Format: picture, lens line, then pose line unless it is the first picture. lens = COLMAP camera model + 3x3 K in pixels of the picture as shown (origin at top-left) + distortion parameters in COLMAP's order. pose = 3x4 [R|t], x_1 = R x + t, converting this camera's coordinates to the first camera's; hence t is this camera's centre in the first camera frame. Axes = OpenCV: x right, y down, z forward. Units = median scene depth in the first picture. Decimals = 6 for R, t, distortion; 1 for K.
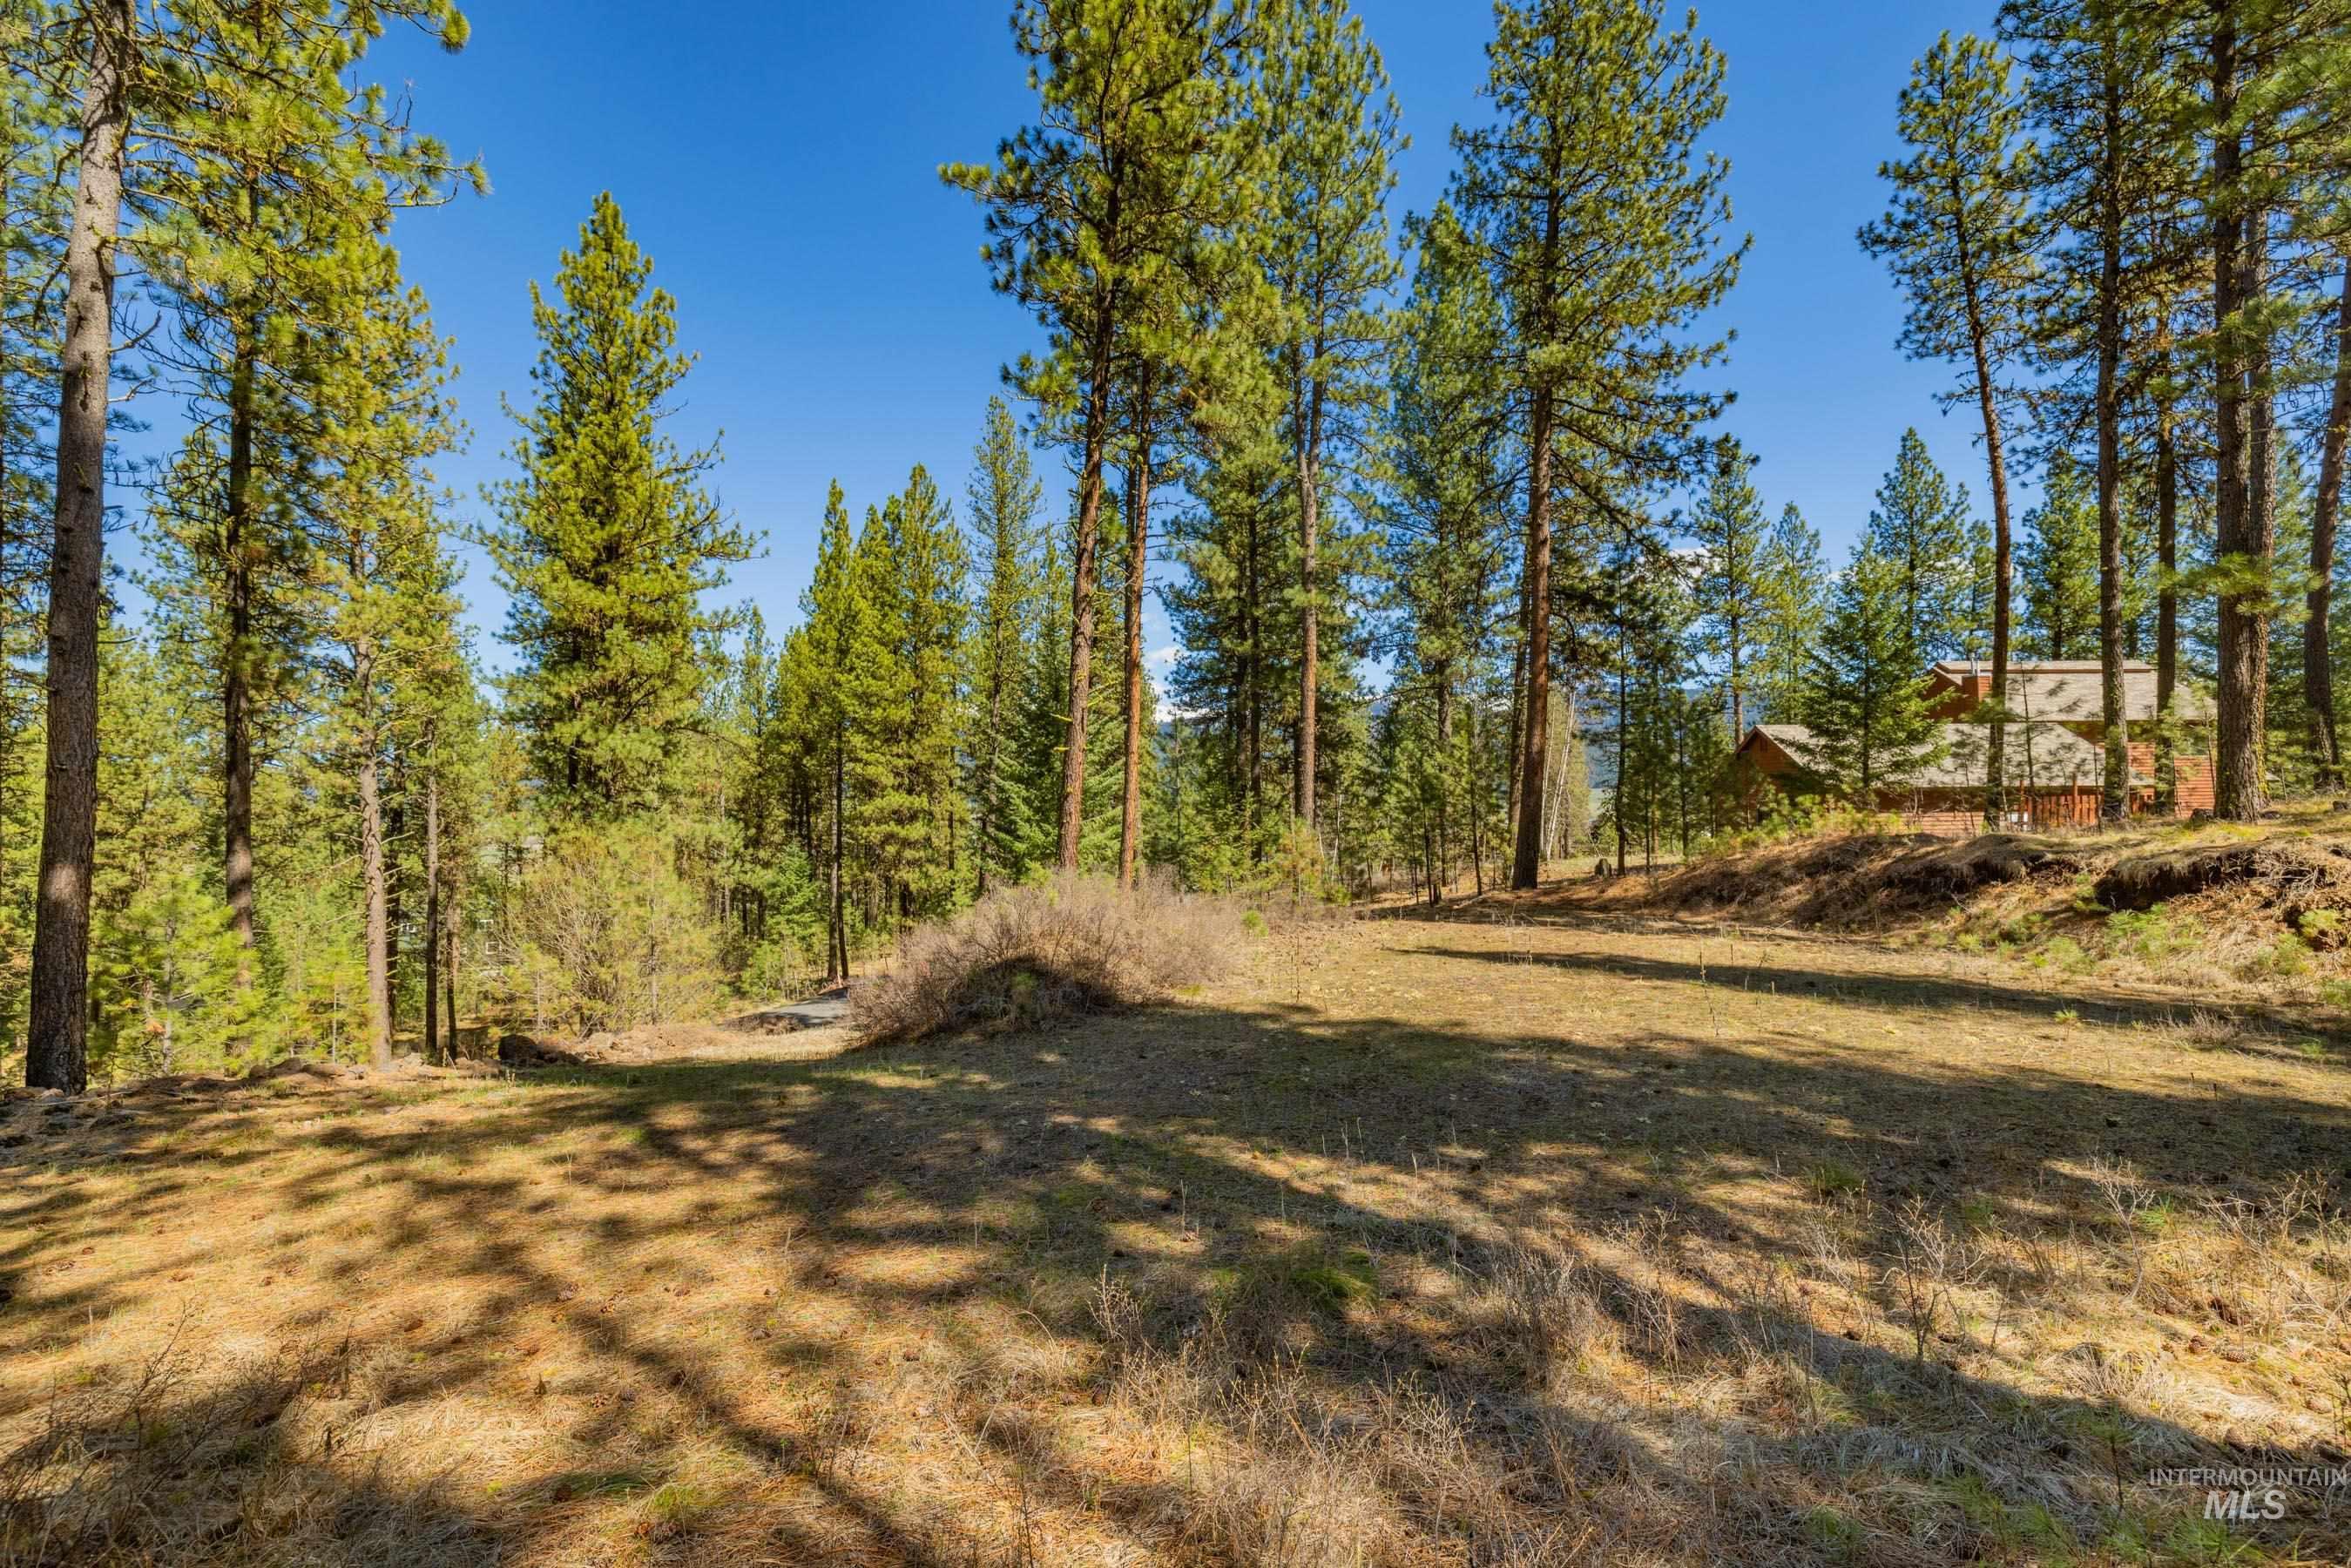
lens RADIAL K [[993.7, 0, 1162.8], [0, 993.7, 777.1], [0, 0, 1]] dist [0.002981, 0.000361]
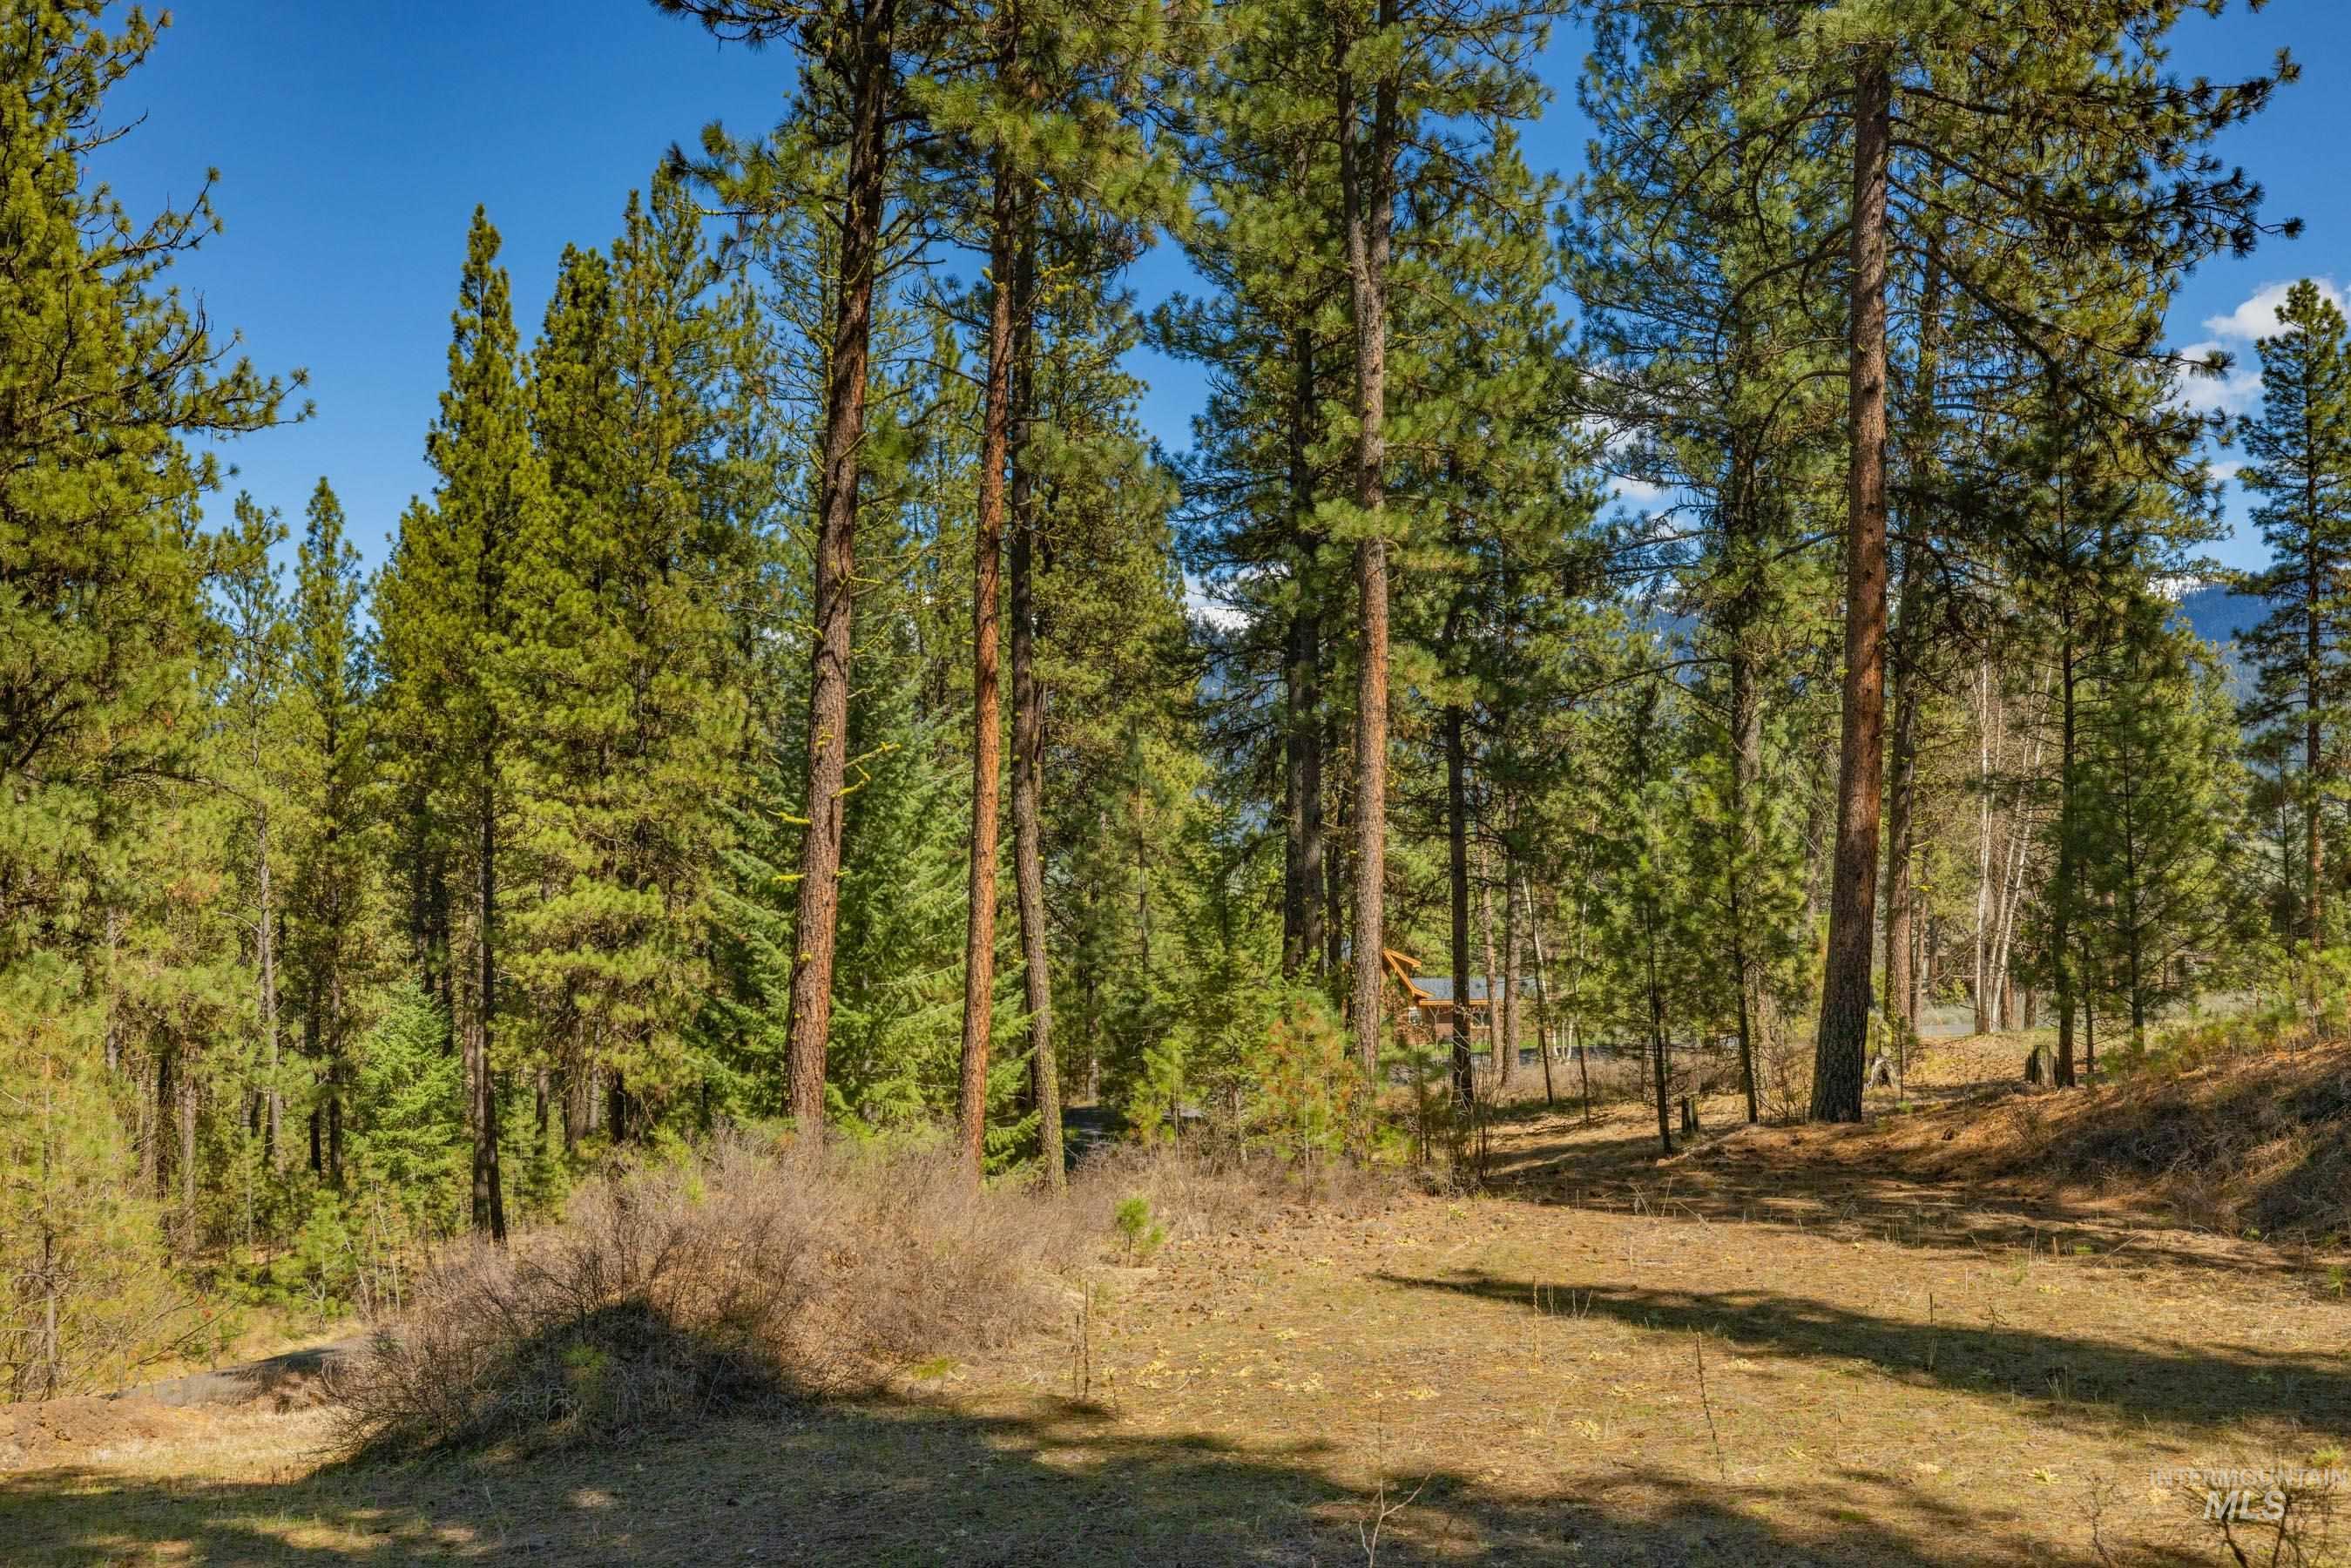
lens RADIAL K [[2300.7, 0, 1160.1], [0, 2300.7, 775.9], [0, 0, 1]] dist [0.005351, 0.000000]
pose [[0.997859, -0.005050, -0.065209, 0.112480], [0.005054, 0.999987, -0.000100, -0.052941], [0.065208, -0.000230, 0.997872, -0.125573]]
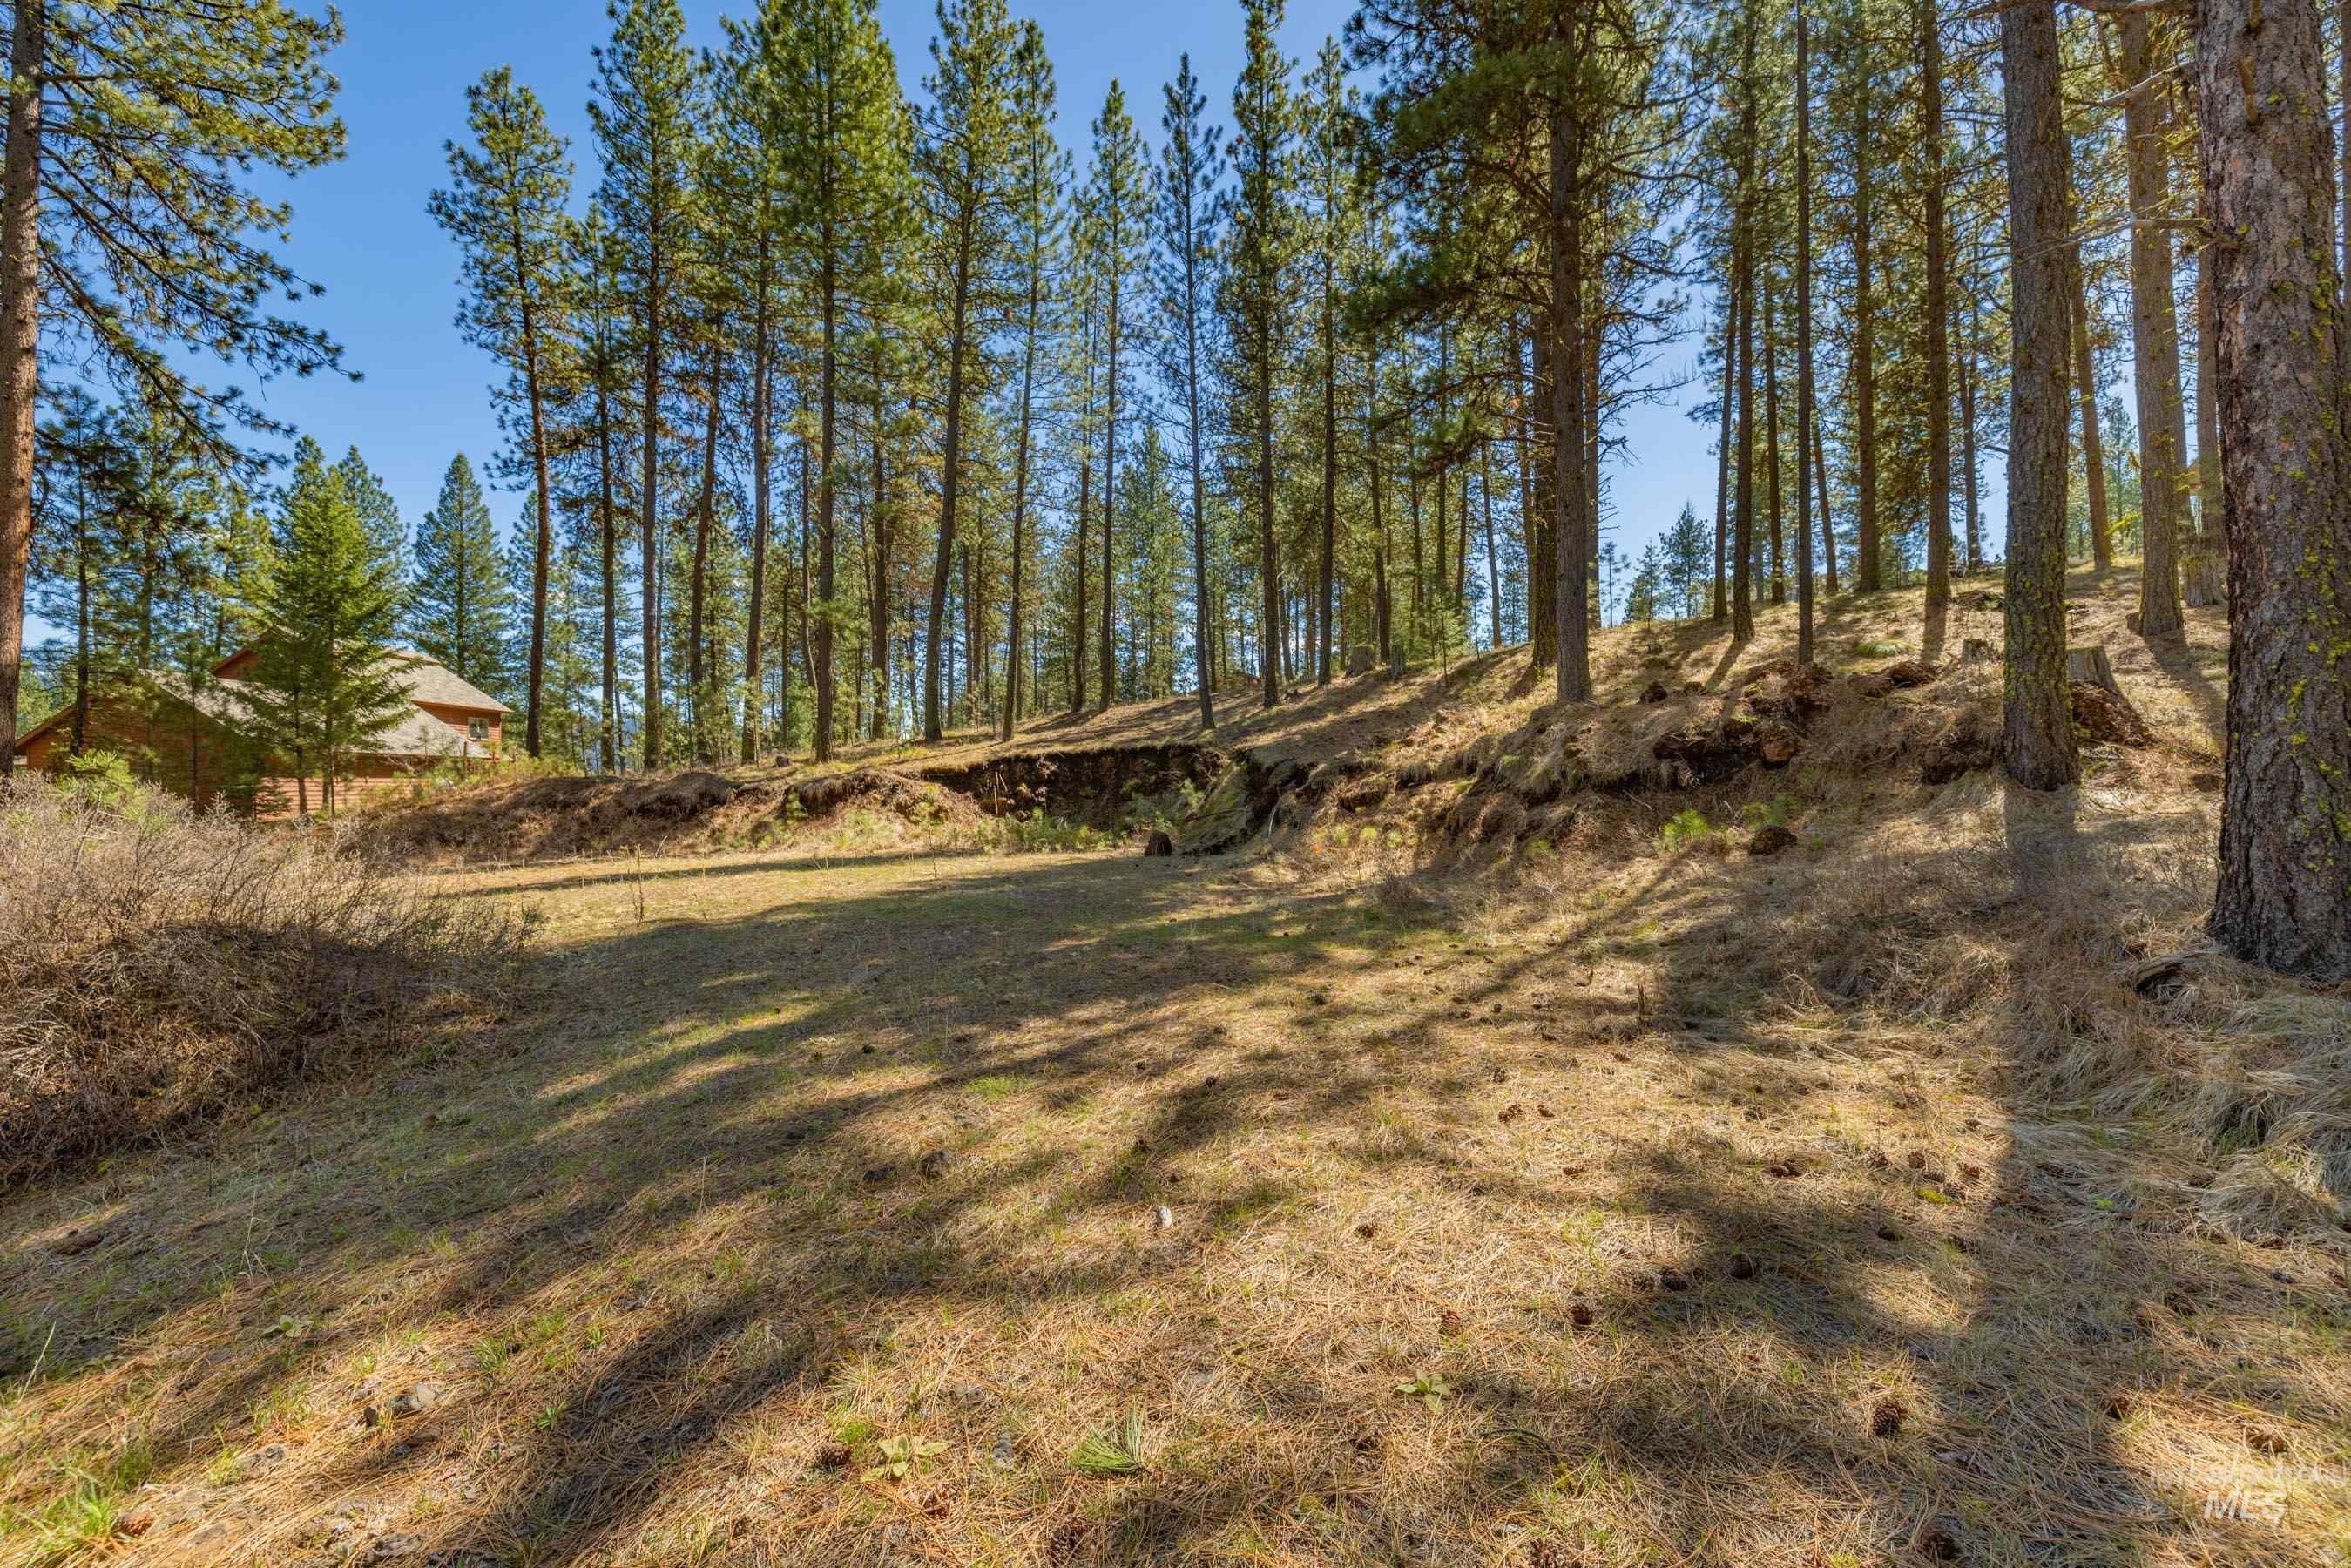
lens RADIAL K [[993.7, 0, 1184.4], [0, 993.7, 773.2], [0, 0, 1]] dist [0.002981, 0.000361]
pose [[-0.024277, 0.020924, 0.999486, -0.299926], [-0.017539, 0.999618, -0.021353, 0.046350], [-0.999551, -0.018048, -0.023901, 0.234817]]
